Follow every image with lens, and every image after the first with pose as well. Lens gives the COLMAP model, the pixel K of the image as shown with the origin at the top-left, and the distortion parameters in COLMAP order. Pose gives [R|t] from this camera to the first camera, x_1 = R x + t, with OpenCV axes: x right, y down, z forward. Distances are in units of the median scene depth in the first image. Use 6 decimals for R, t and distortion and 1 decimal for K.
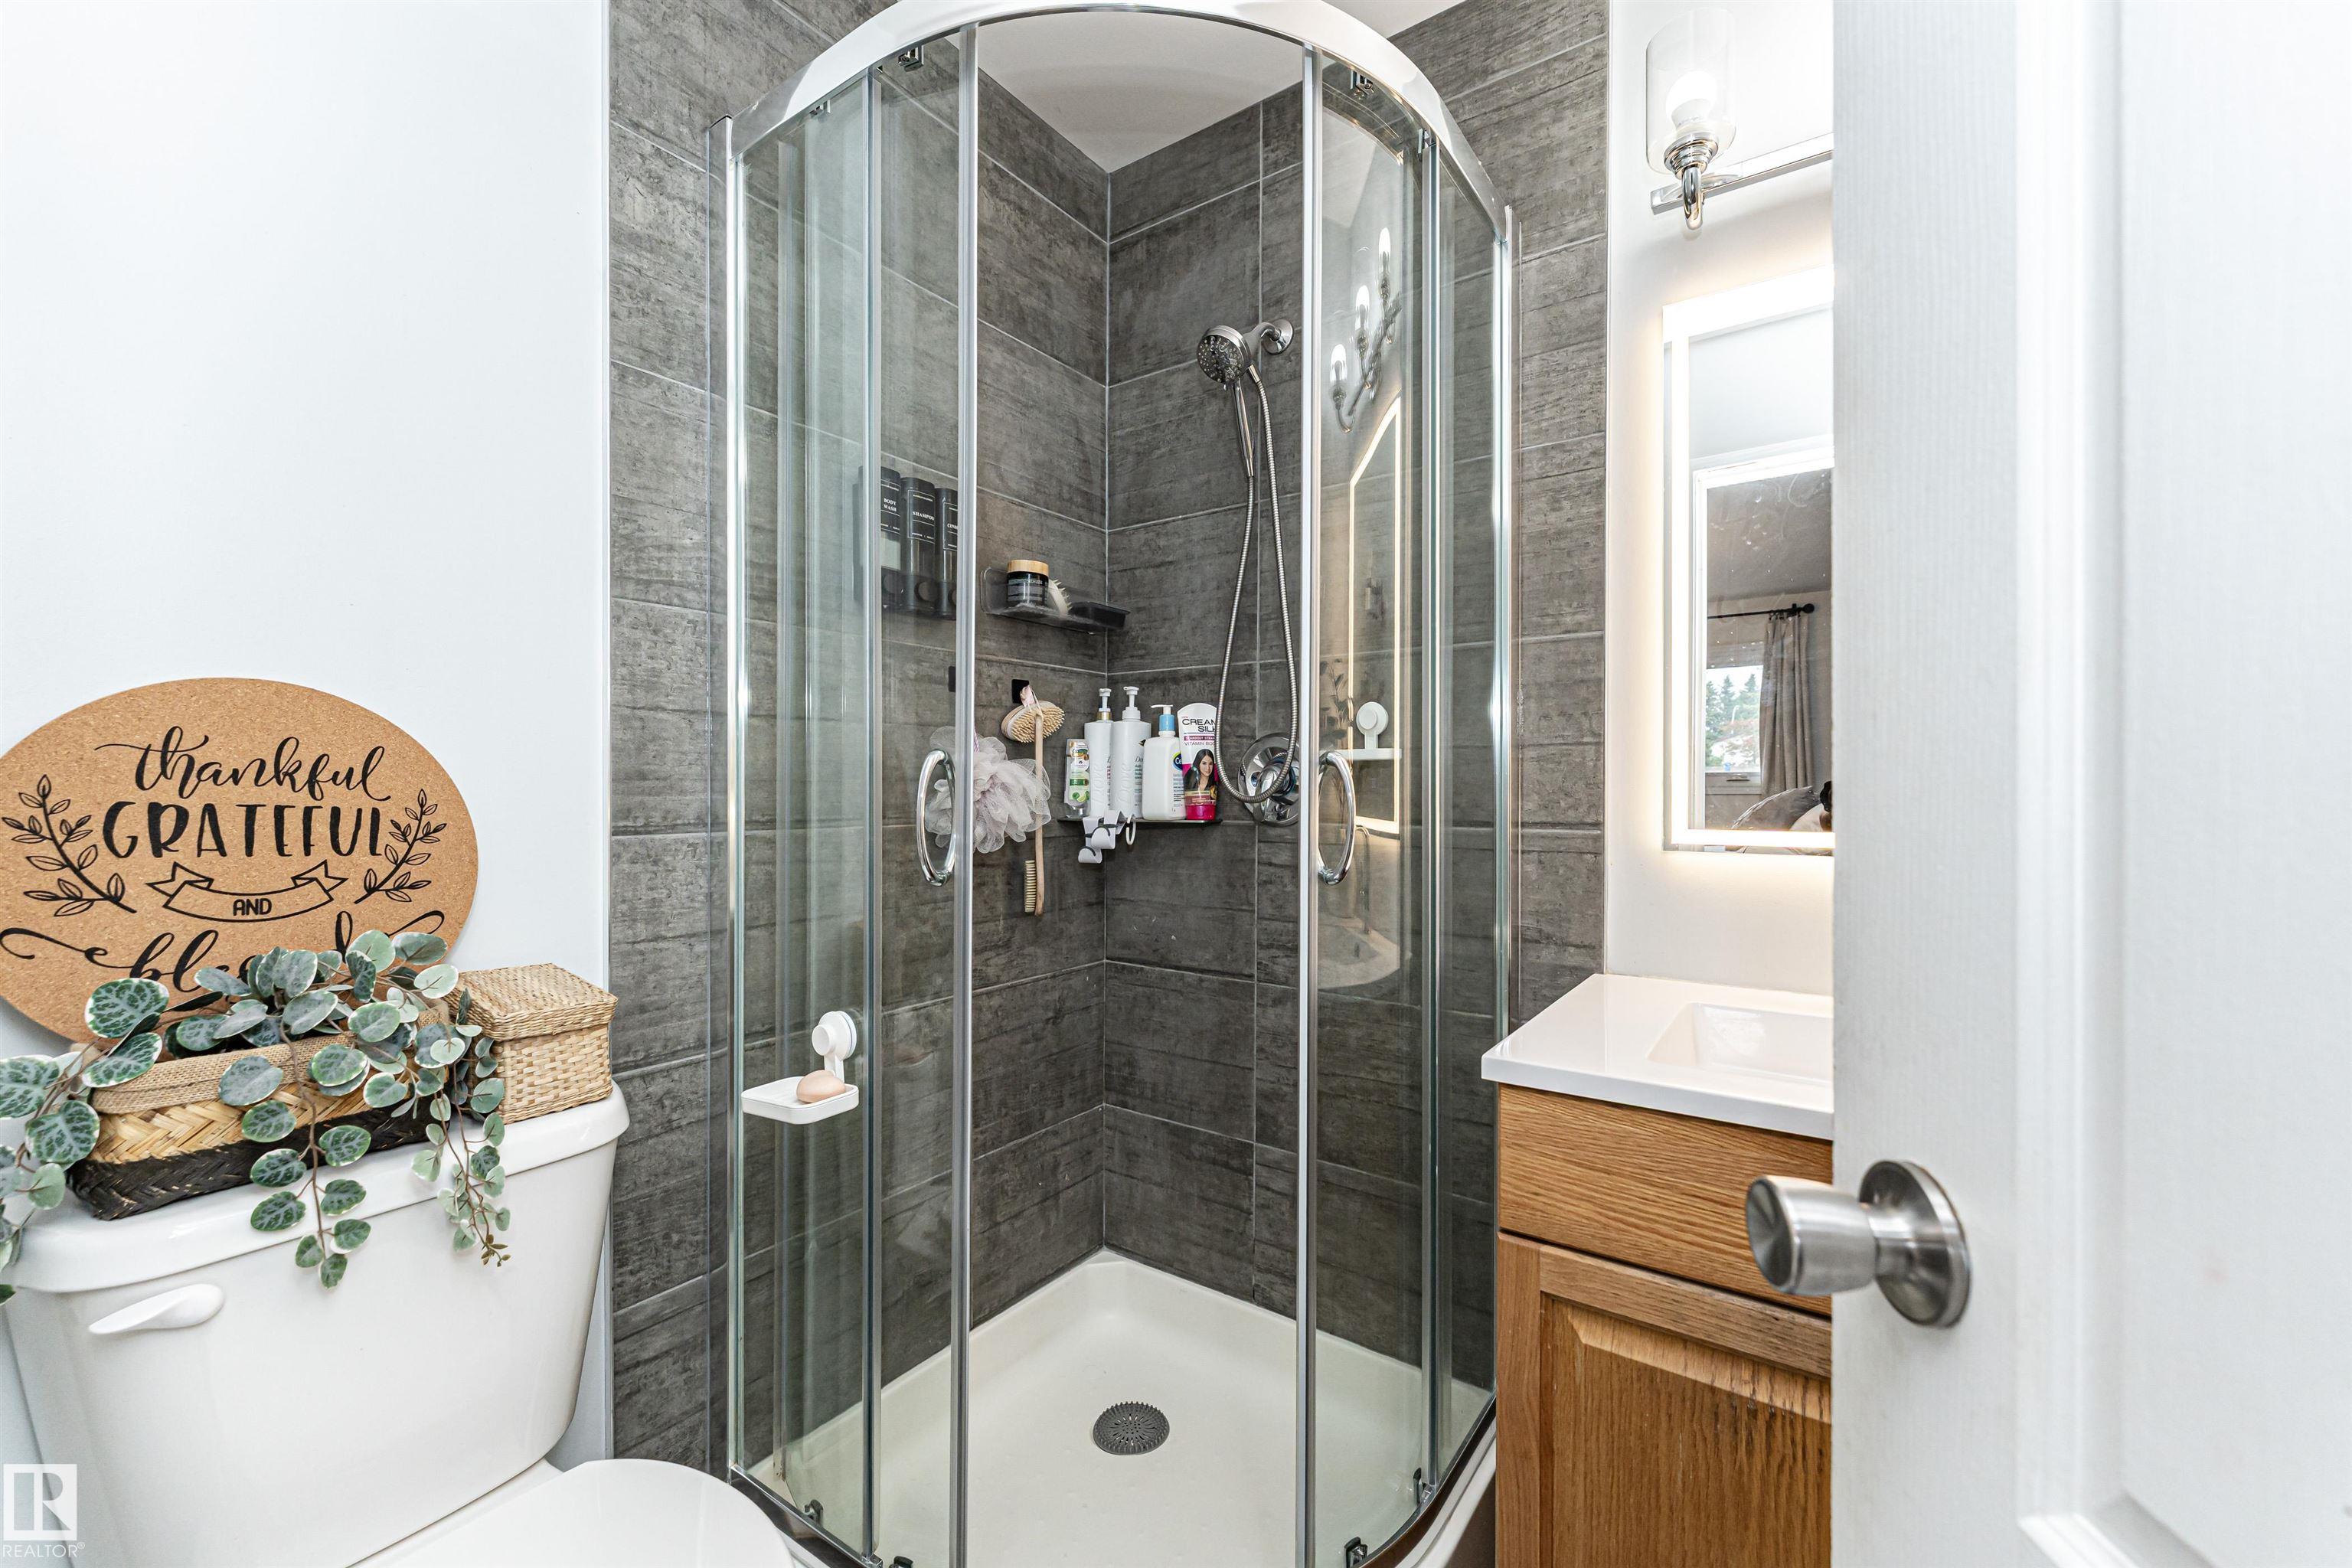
lens RADIAL K [[942.0, 0, 1173.9], [0, 942.0, 791.8], [0, 0, 1]] dist [-0.000820, 0.000618]
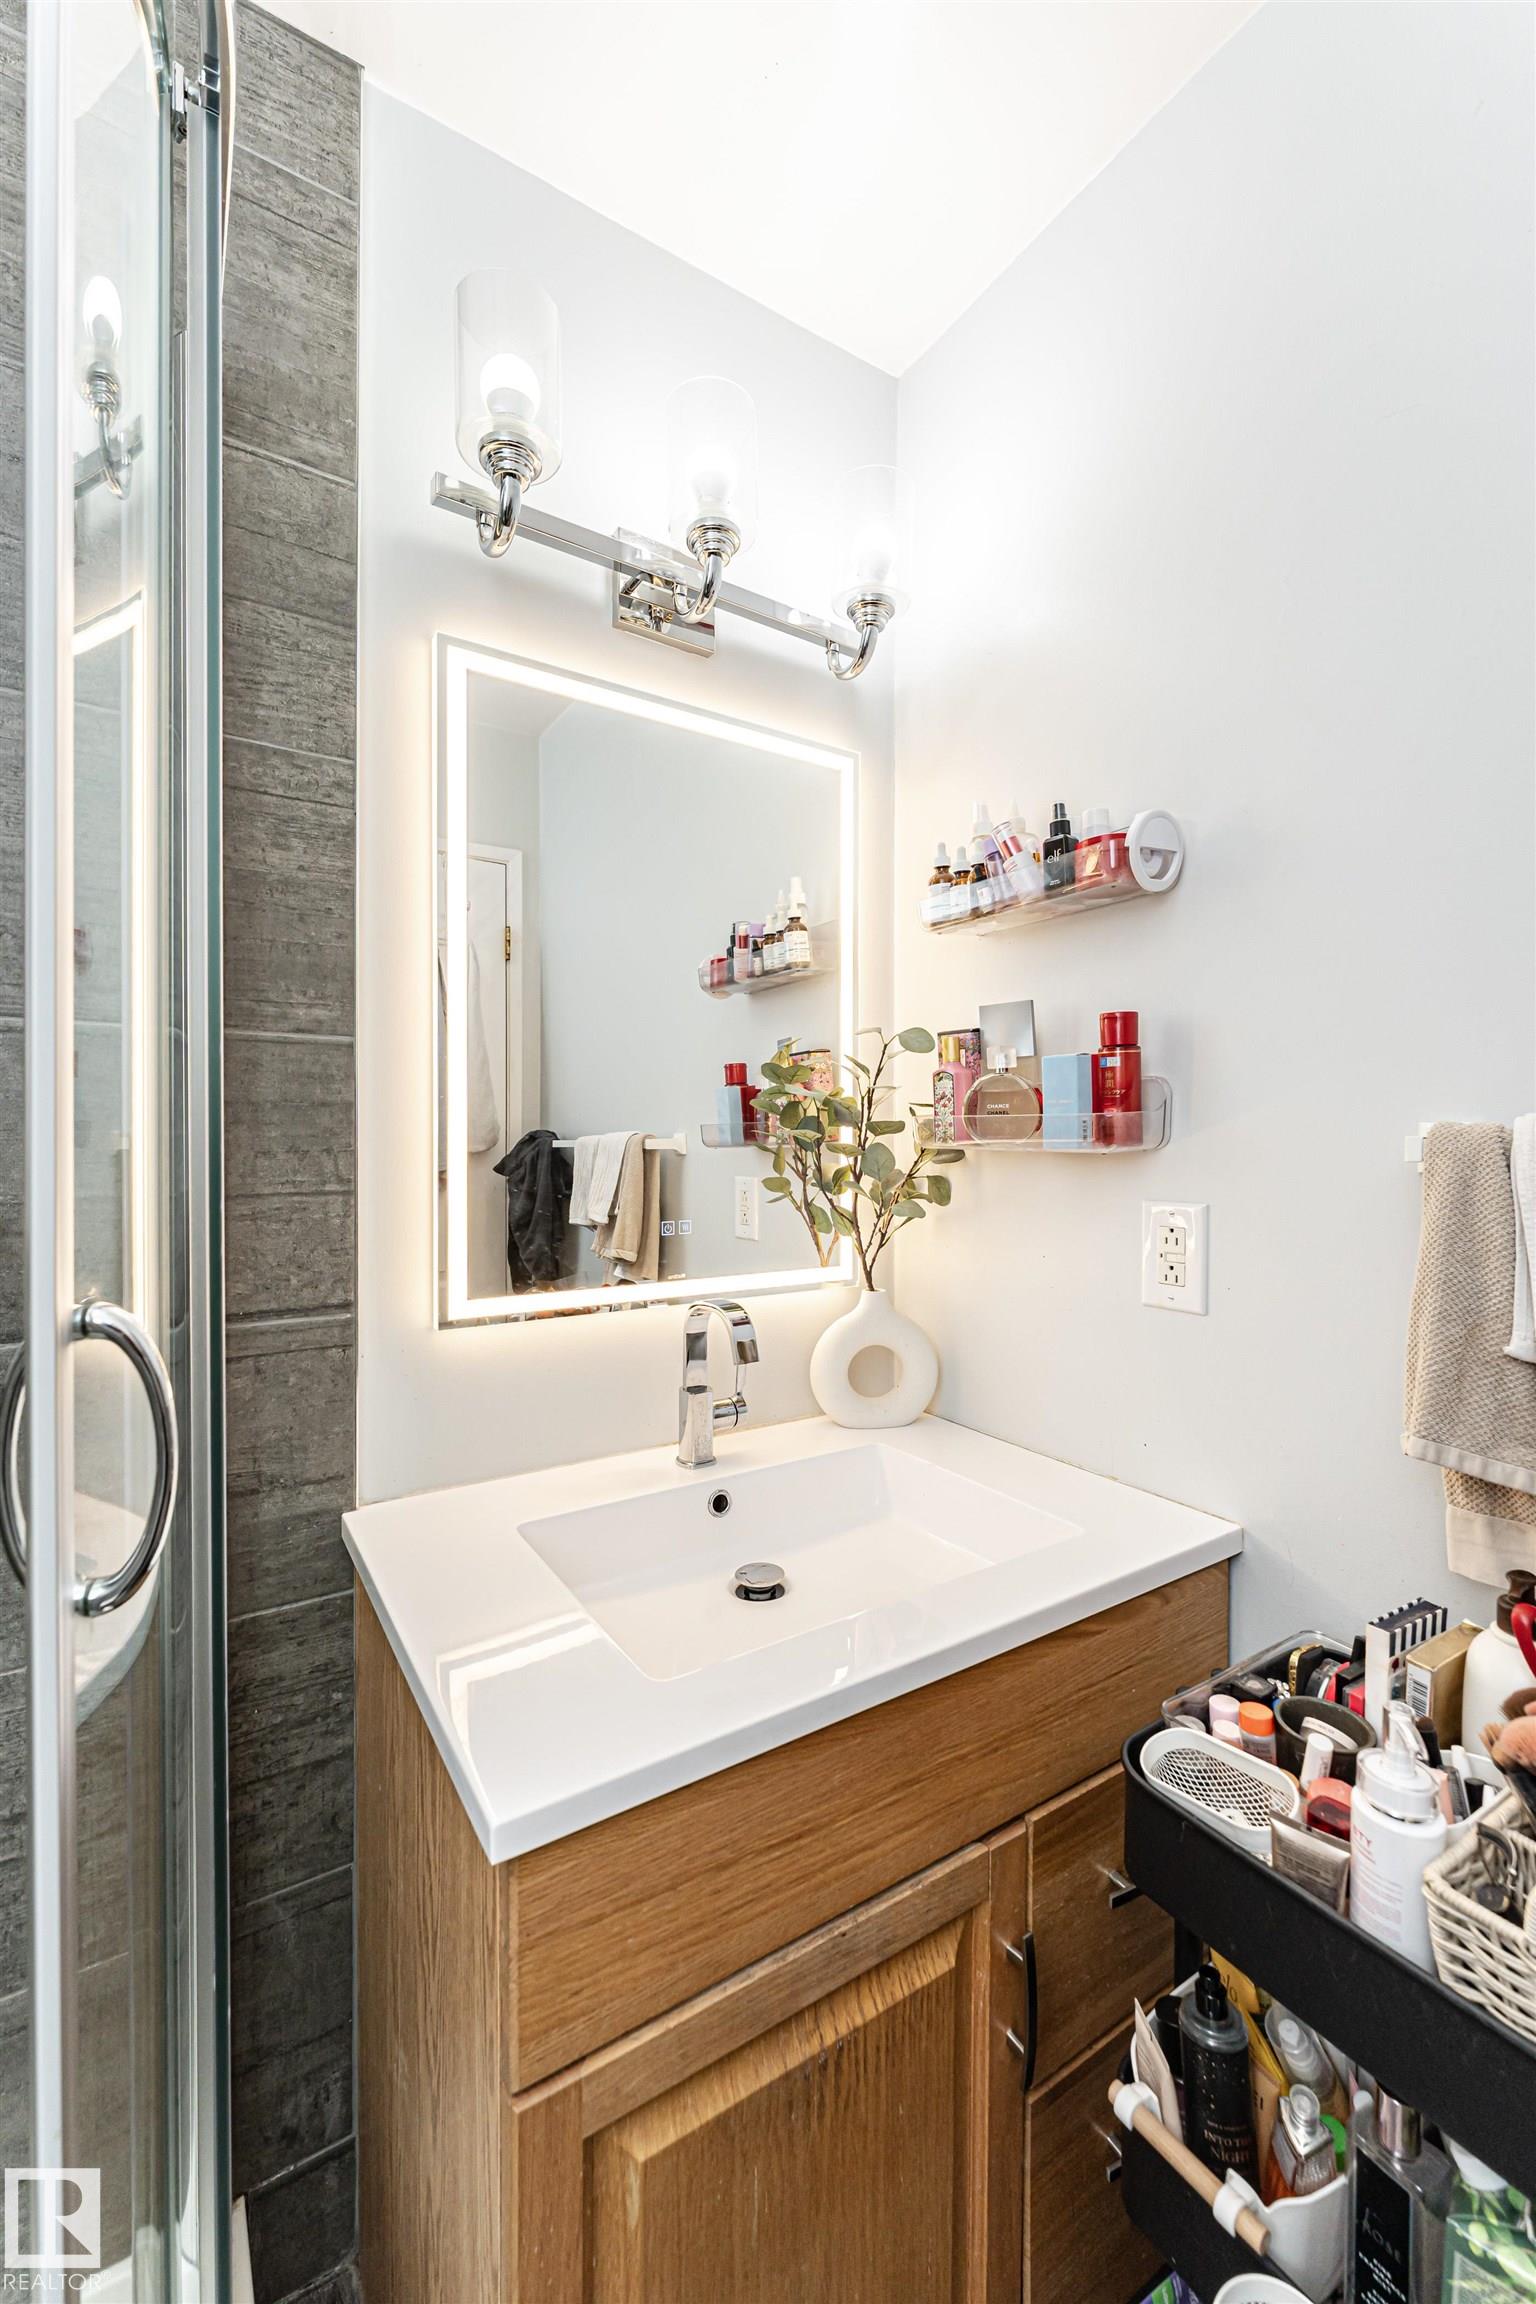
lens RADIAL K [[922.8, 0, 778.0], [0, 922.8, 1139.1], [0, 0, 1]] dist [-0.000820, 0.000618]
pose [[0.357988, -0.011614, 0.933654, -0.088071], [0.003671, 0.999932, 0.011031, -0.098211], [-0.933719, -0.000522, 0.358006, 0.439315]]
